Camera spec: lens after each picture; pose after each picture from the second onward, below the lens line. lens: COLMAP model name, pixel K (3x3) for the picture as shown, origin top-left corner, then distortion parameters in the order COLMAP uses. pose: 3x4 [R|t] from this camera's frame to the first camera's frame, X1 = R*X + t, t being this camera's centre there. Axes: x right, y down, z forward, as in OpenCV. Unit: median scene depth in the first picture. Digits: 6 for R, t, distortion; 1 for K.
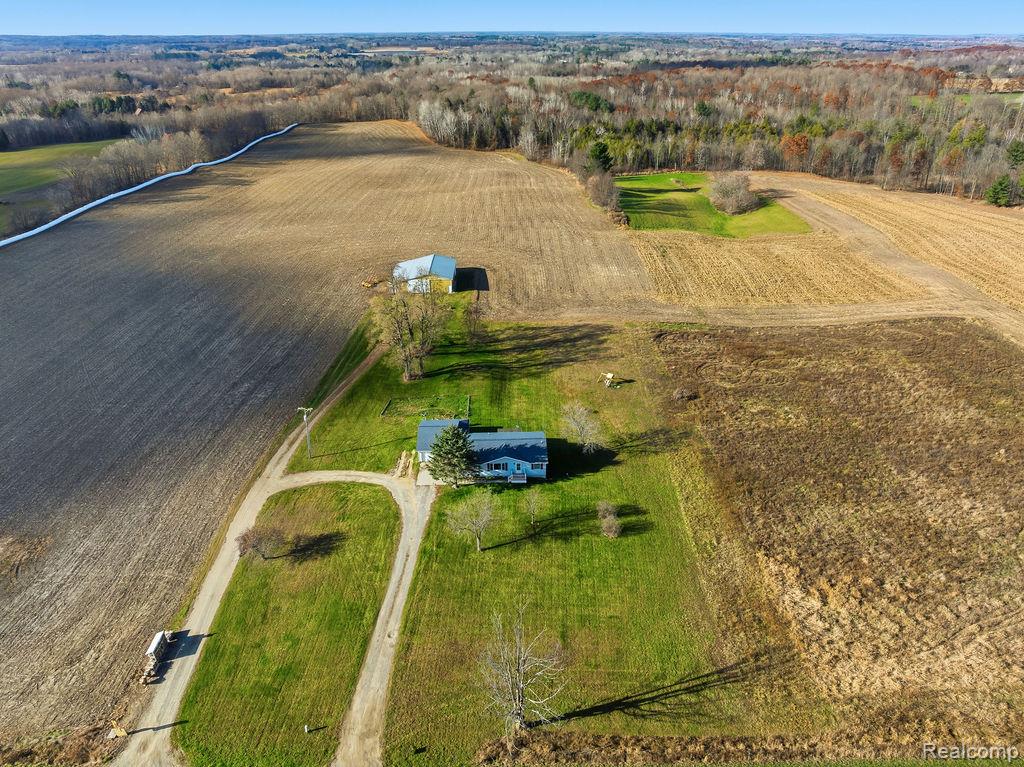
lens RADIAL K [[722.9, 0, 513.9], [0, 722.9, 390.3], [0, 0, 1]] dist [-0.048835, 0.013401]
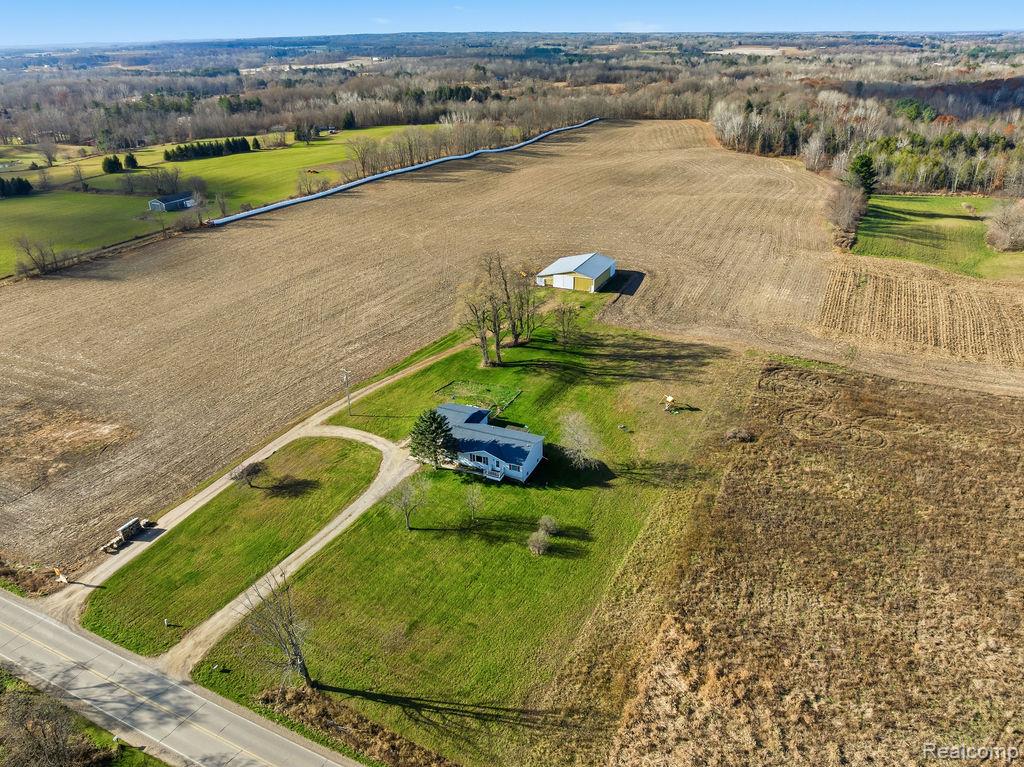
lens RADIAL K [[722.9, 0, 516.6], [0, 722.9, 383.3], [0, 0, 1]] dist [-0.048835, 0.013401]
pose [[0.897426, 0.184881, -0.400557, 0.405997], [-0.187029, 0.981762, 0.034113, -0.043500], [0.399559, 0.044302, 0.915636, 0.079206]]
